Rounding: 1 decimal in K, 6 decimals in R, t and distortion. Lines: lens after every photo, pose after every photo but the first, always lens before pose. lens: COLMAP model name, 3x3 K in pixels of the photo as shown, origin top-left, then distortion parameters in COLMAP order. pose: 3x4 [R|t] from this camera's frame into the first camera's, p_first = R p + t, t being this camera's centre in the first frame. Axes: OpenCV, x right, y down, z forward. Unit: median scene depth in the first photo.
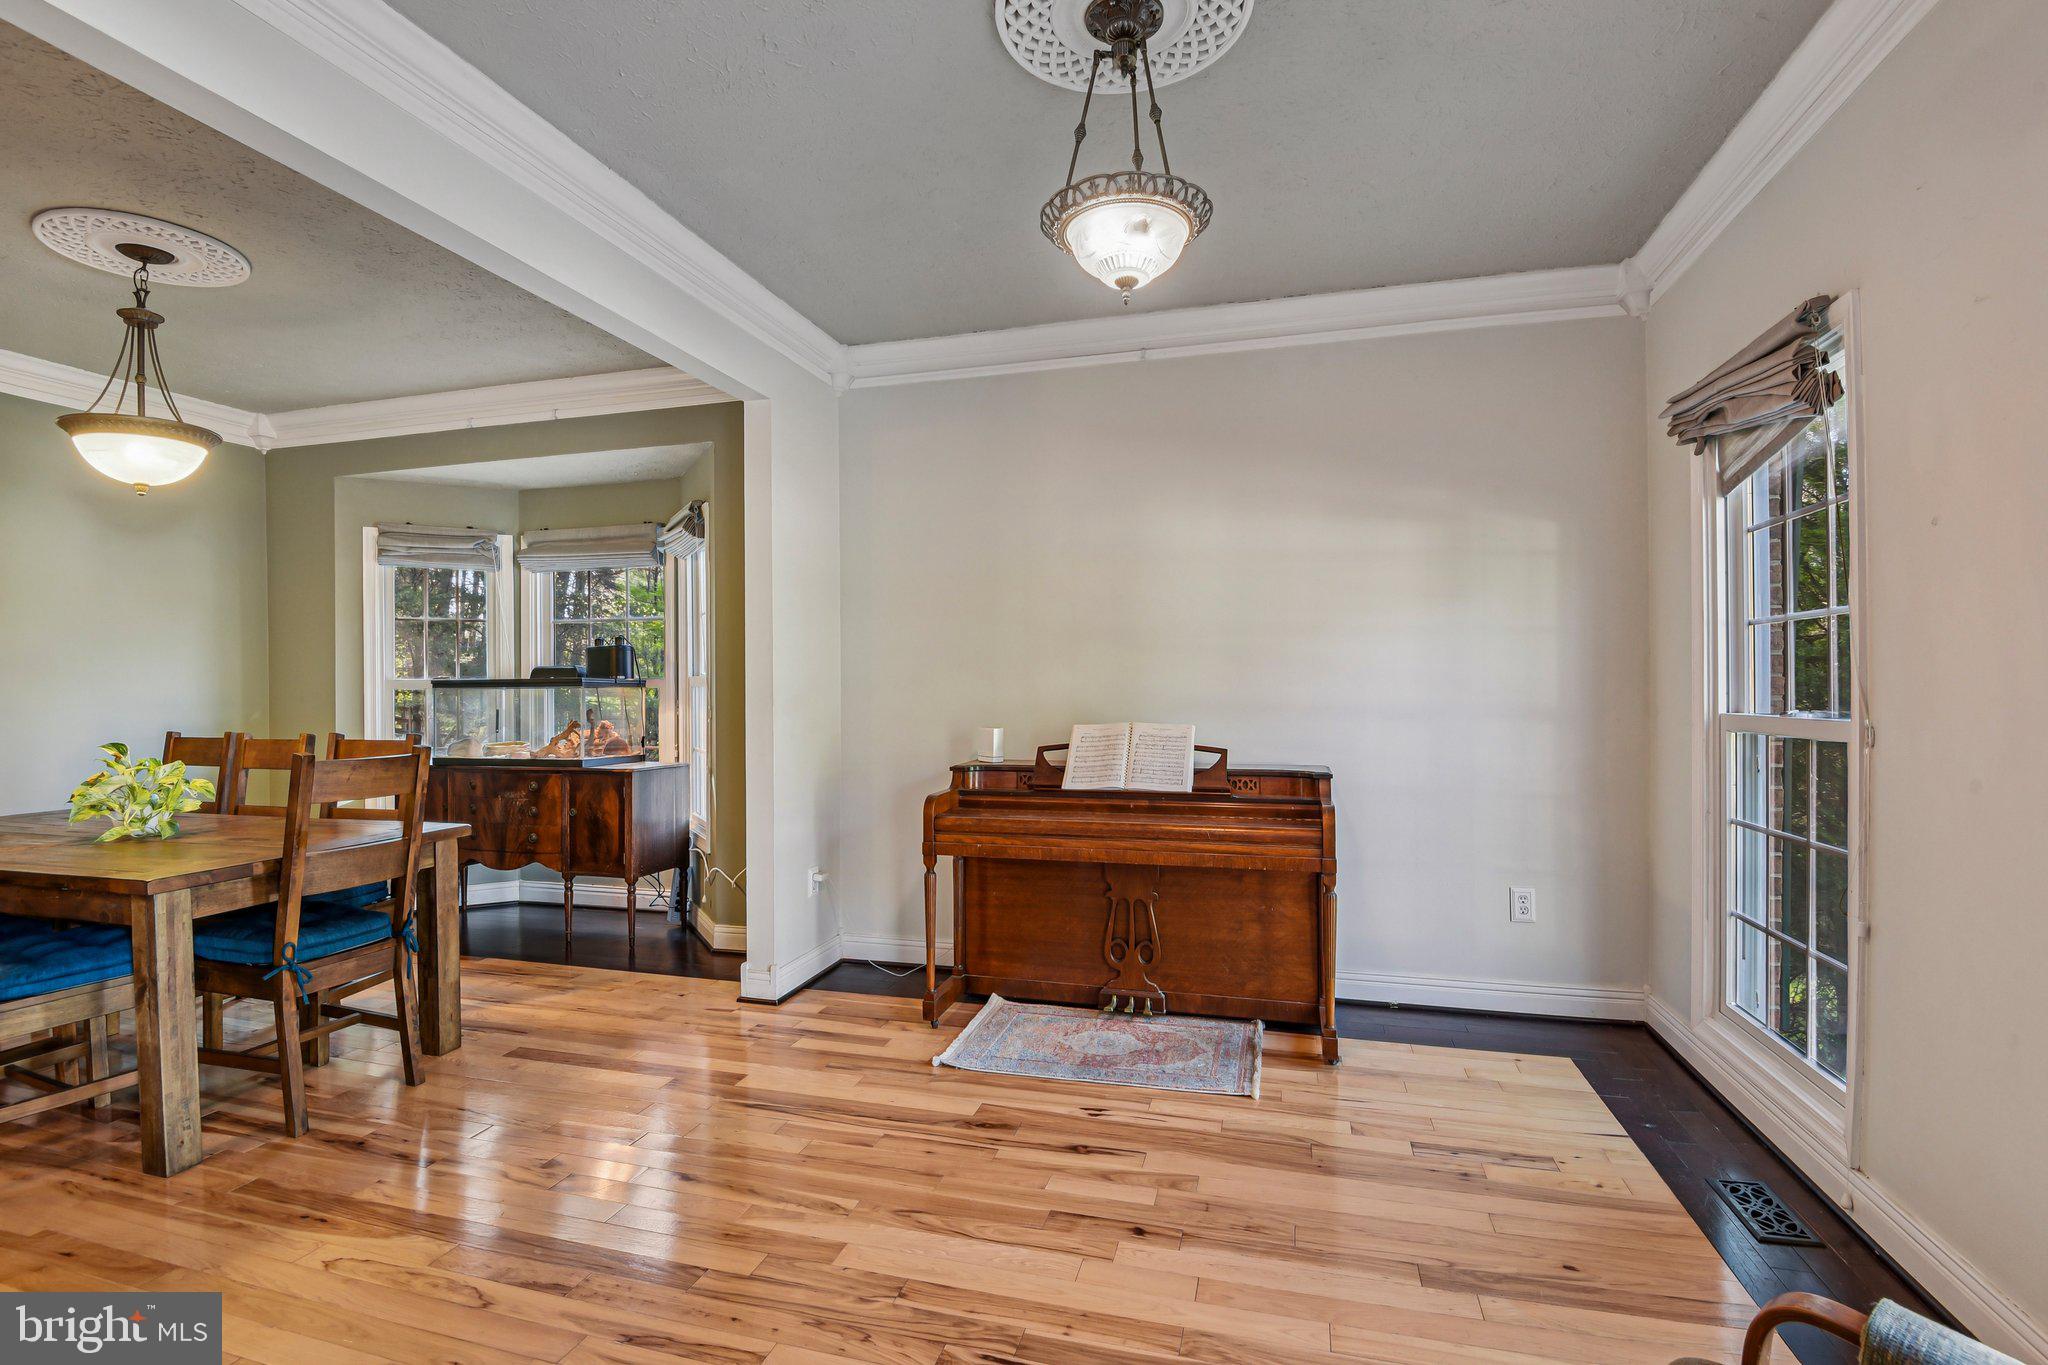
lens RADIAL K [[948.7, 0, 1029.9], [0, 948.7, 684.1], [0, 0, 1]] dist [-0.012239, -0.007878]
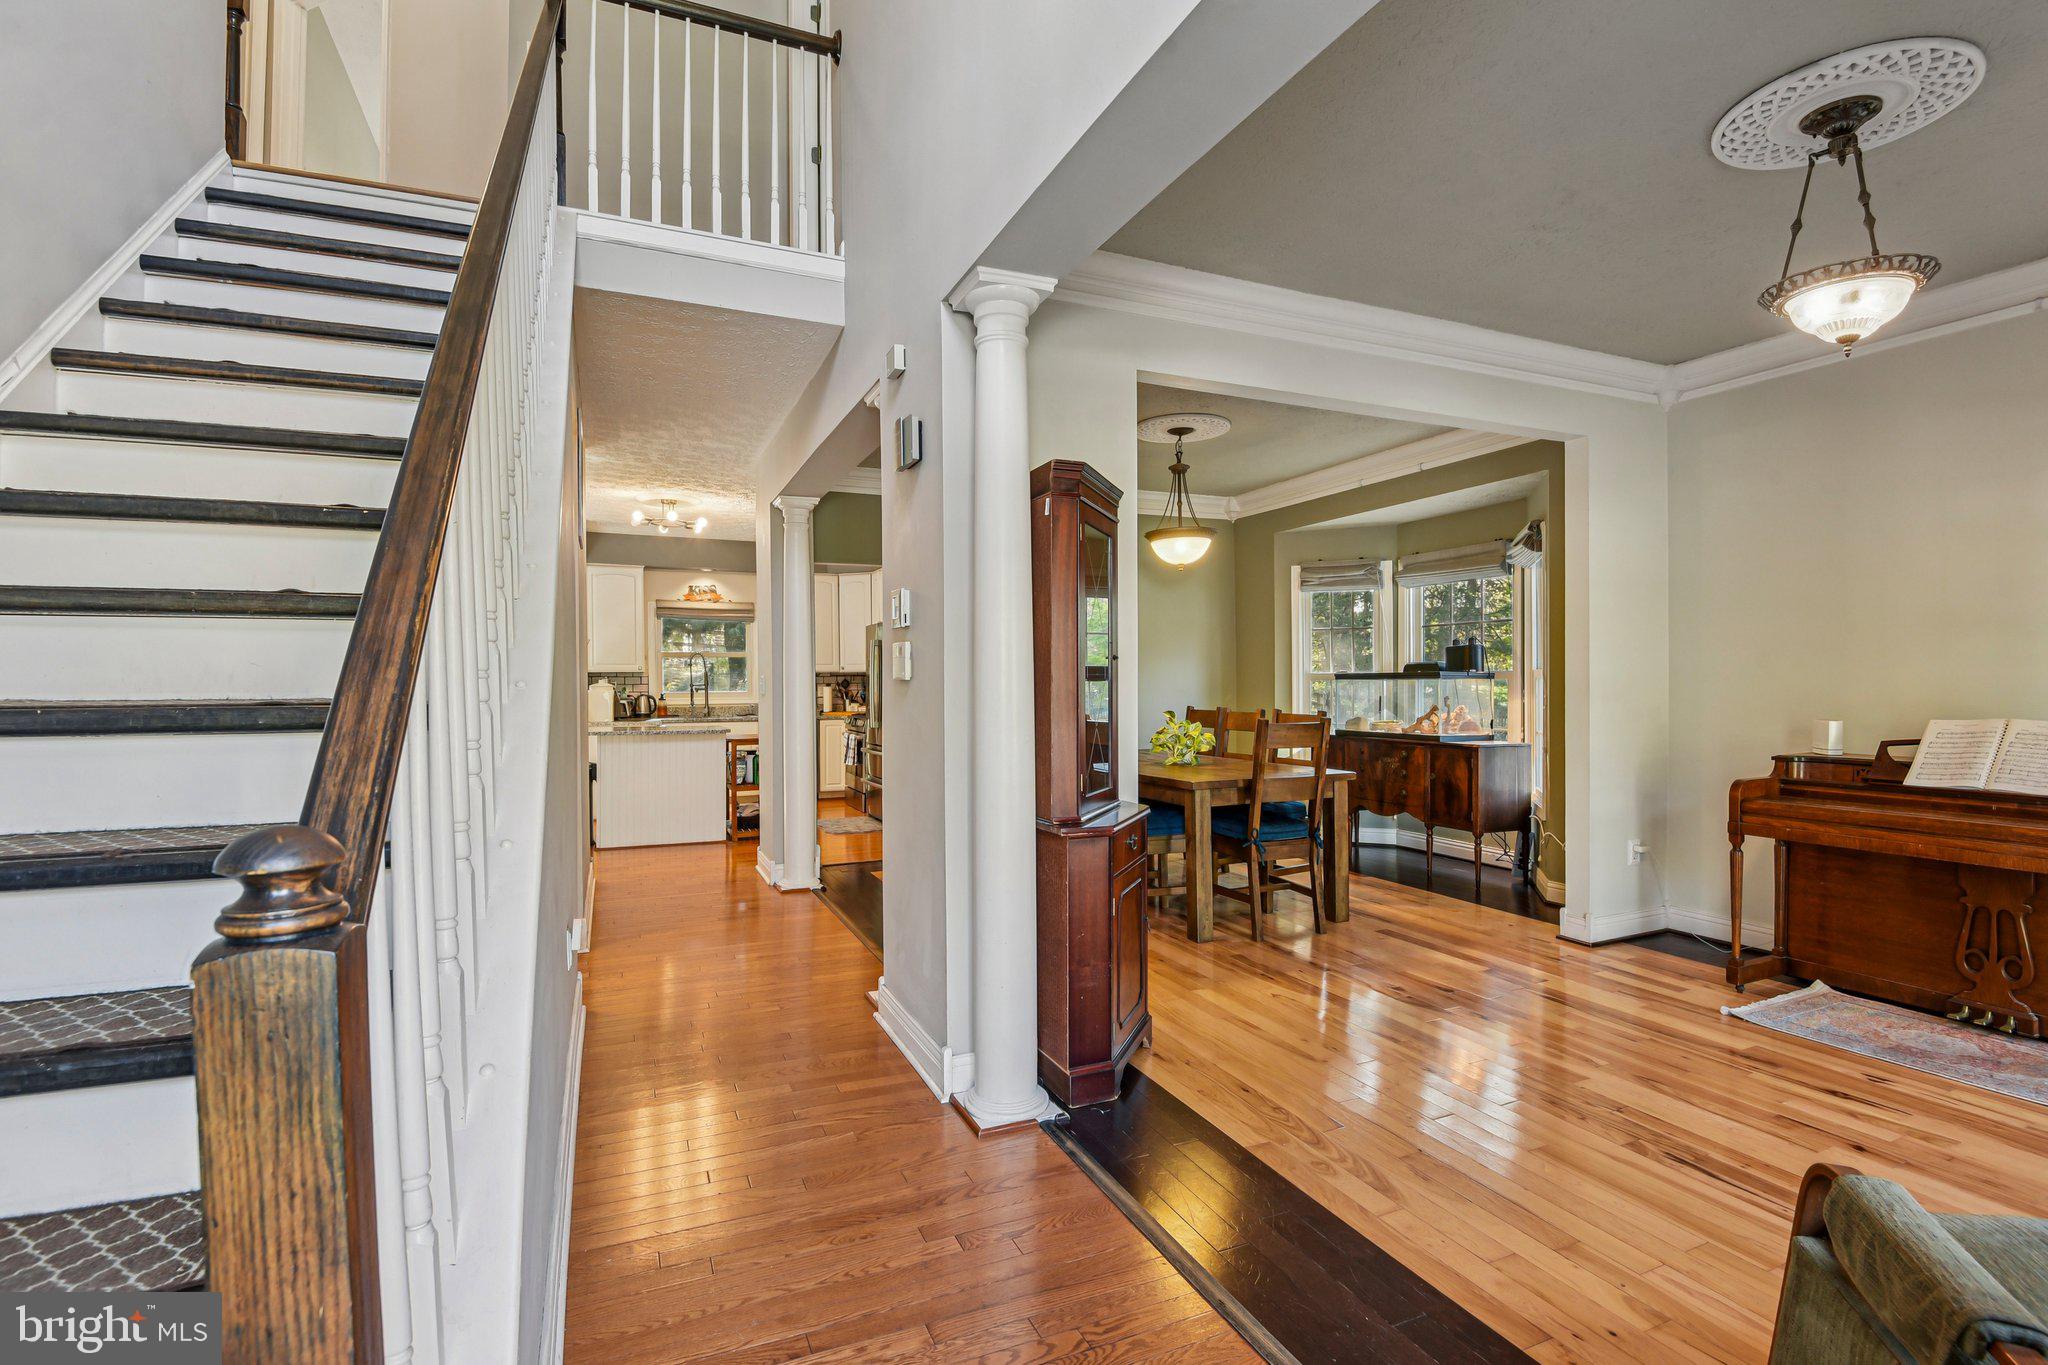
lens RADIAL K [[948.7, 0, 1012.4], [0, 948.7, 678.6], [0, 0, 1]] dist [-0.012239, -0.007878]
pose [[0.621514, 0.001643, -0.783401, 0.219523], [0.001755, 0.999992, 0.003489, -0.003844], [0.783401, -0.003543, 0.621507, -0.320953]]
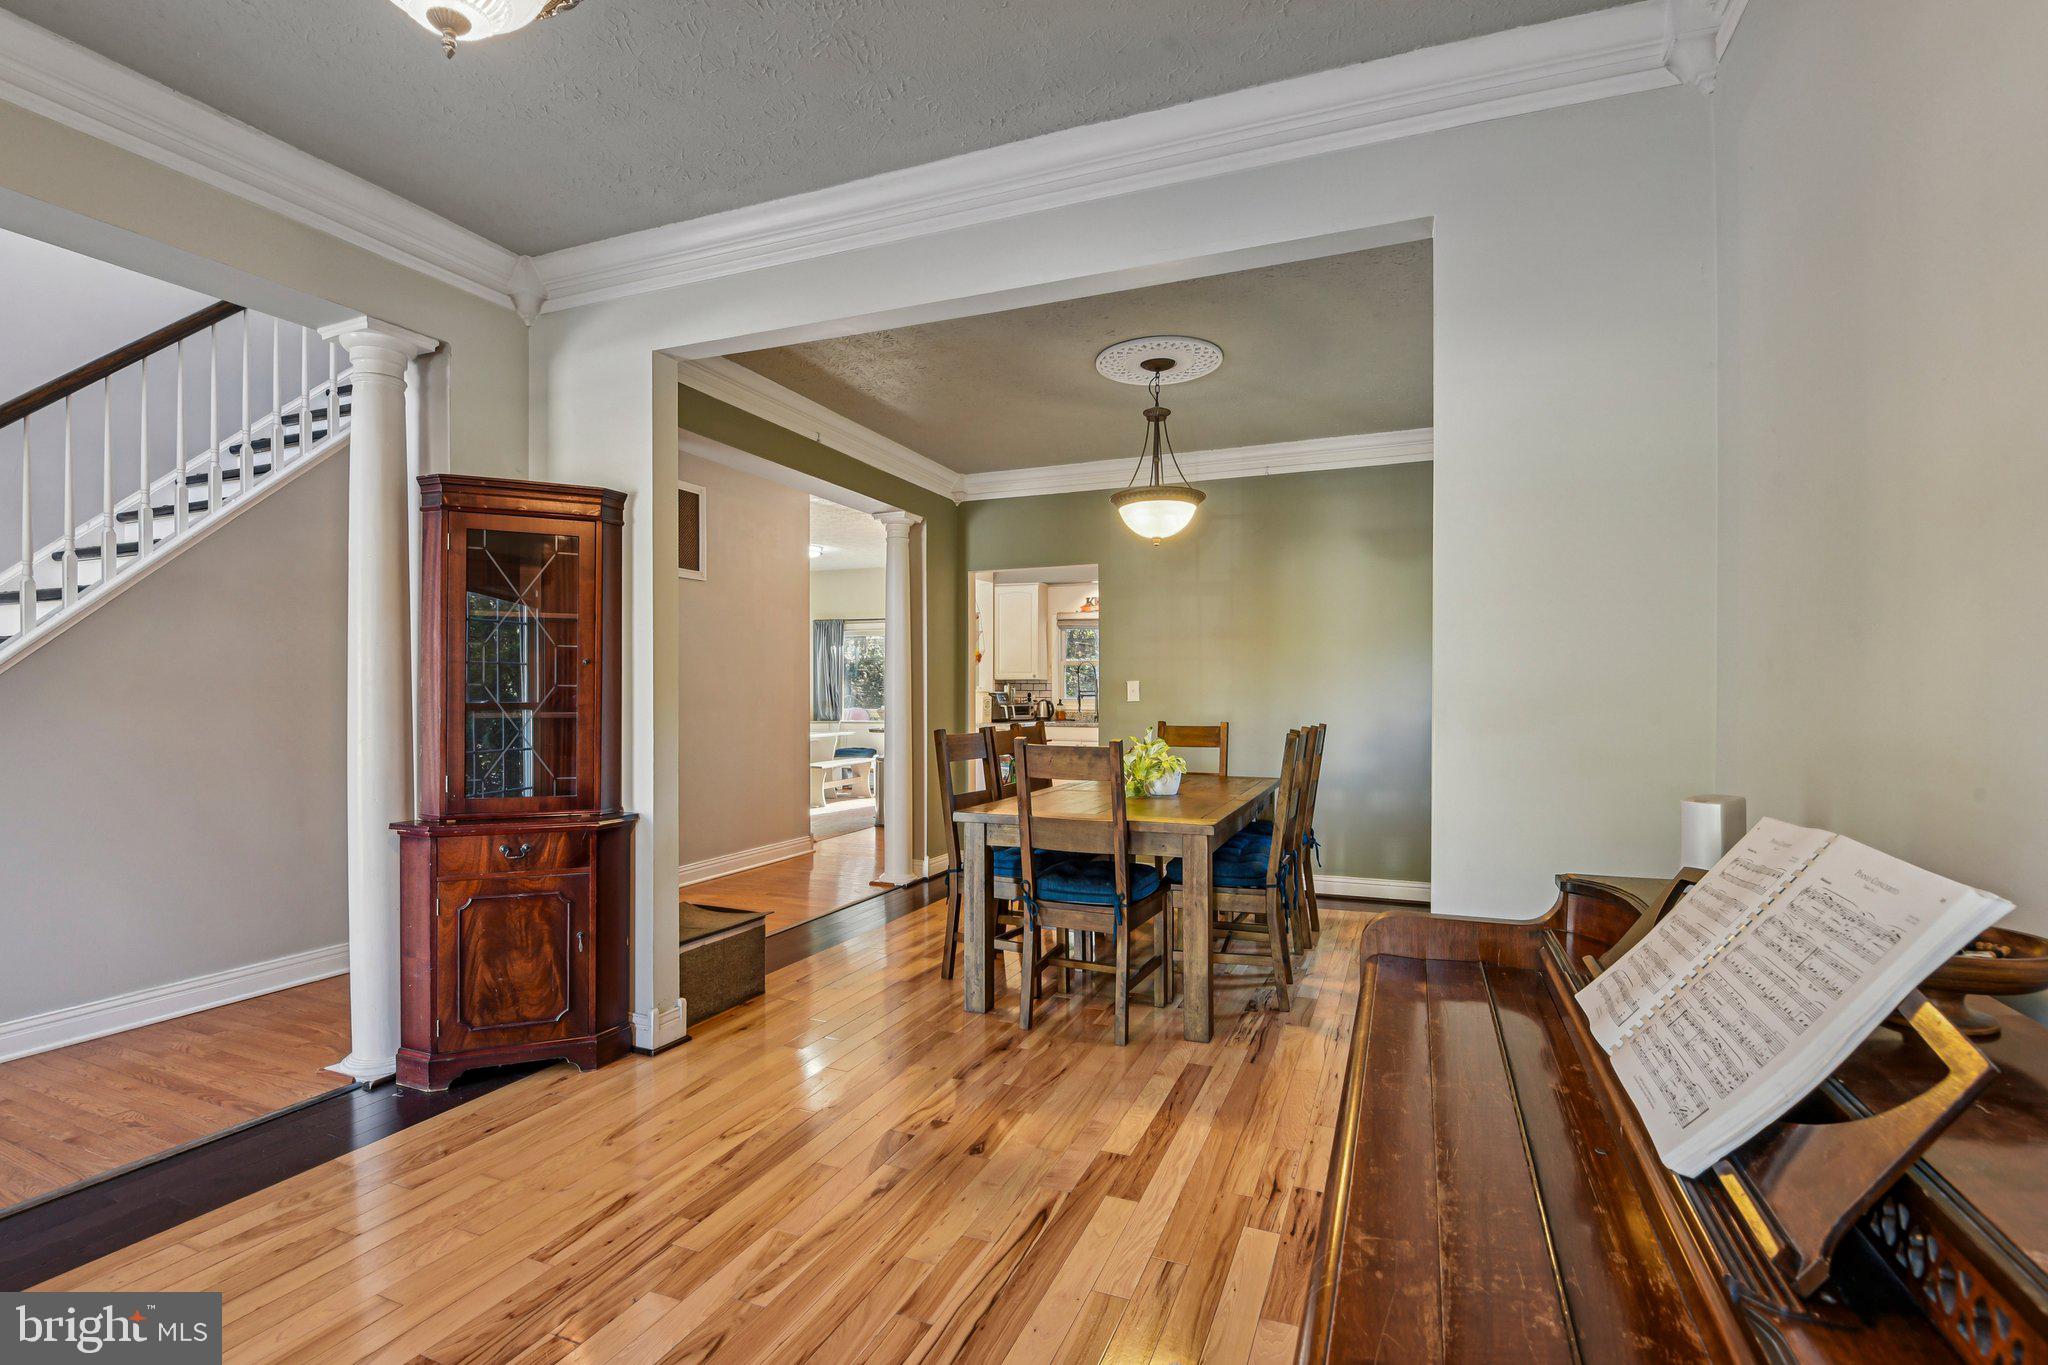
lens RADIAL K [[948.7, 0, 1021.0], [0, 948.7, 697.0], [0, 0, 1]] dist [-0.012239, -0.007878]
pose [[-0.124656, 0.013763, -0.992105, 0.393681], [0.000943, 0.999905, 0.013753, -0.000533], [0.992200, 0.000779, -0.124657, 0.863304]]
